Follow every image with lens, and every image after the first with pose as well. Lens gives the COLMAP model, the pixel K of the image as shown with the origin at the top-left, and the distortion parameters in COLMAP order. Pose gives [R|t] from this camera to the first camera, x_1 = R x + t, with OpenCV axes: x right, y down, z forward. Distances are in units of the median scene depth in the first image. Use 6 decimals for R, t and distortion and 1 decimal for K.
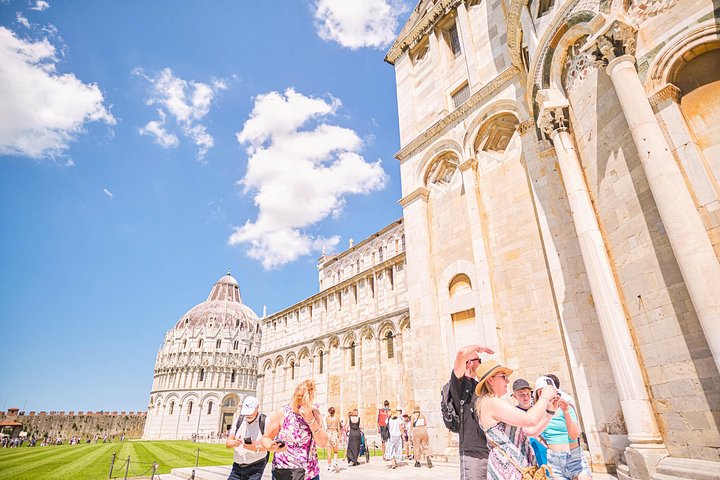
lens RADIAL K [[409.1, 0, 363.4], [0, 409.1, 232.1], [0, 0, 1]] dist [-0.037336, 0.029352]
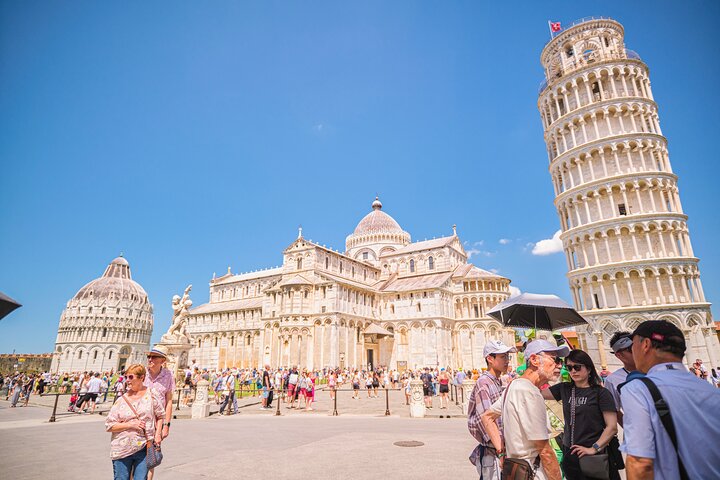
lens RADIAL K [[409.1, 0, 363.4], [0, 409.1, 232.1], [0, 0, 1]] dist [-0.037336, 0.029352]
pose [[0.927879, 0.124025, 0.351652, -0.097250], [-0.166703, 0.981547, 0.093683, -0.291230], [-0.333544, -0.145548, 0.931431, -0.601636]]
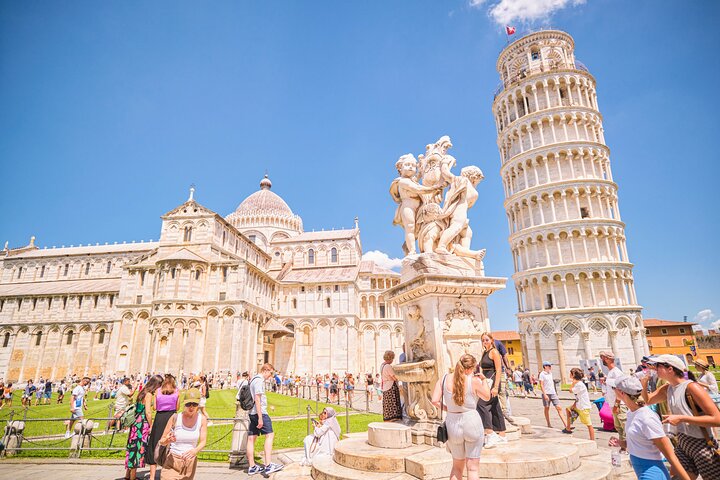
lens RADIAL K [[409.1, 0, 363.4], [0, 409.1, 232.1], [0, 0, 1]] dist [-0.037336, 0.029352]
pose [[0.672473, 0.239795, 0.700199, -0.164992], [-0.309110, 0.950594, -0.028677, -0.205113], [-0.672481, -0.197154, 0.713372, -0.430106]]
